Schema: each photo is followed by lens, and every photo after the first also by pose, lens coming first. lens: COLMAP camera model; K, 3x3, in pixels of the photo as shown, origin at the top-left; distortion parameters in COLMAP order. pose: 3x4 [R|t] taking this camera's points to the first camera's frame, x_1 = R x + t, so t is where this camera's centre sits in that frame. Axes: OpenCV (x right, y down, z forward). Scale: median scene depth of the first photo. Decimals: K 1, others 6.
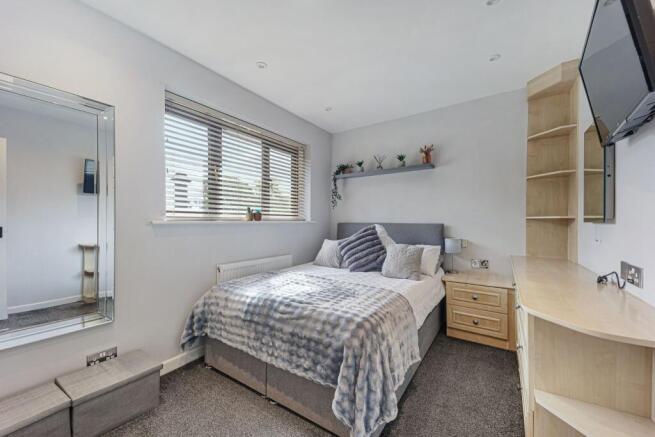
lens RADIAL K [[256.8, 0, 328.3], [0, 256.8, 220.2], [0, 0, 1]] dist [0.022265, -0.002863]
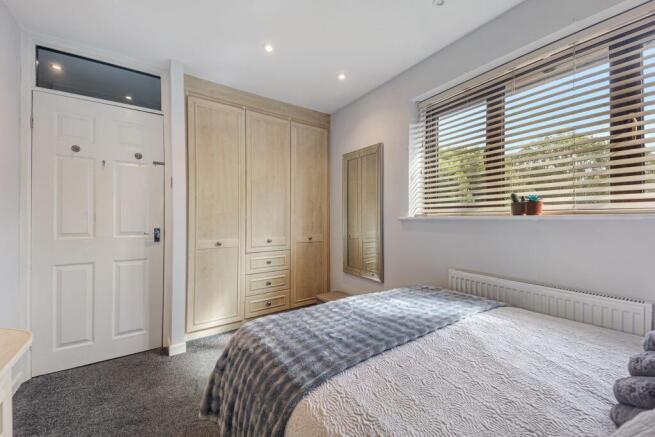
lens RADIAL K [[256.8, 0, 327.9], [0, 256.8, 219.3], [0, 0, 1]] dist [0.022265, -0.002863]
pose [[-0.363817, -0.004185, -0.931461, 0.437975], [0.001627, 0.999986, -0.005128, 0.014552], [0.931469, -0.003381, -0.363805, 0.802538]]
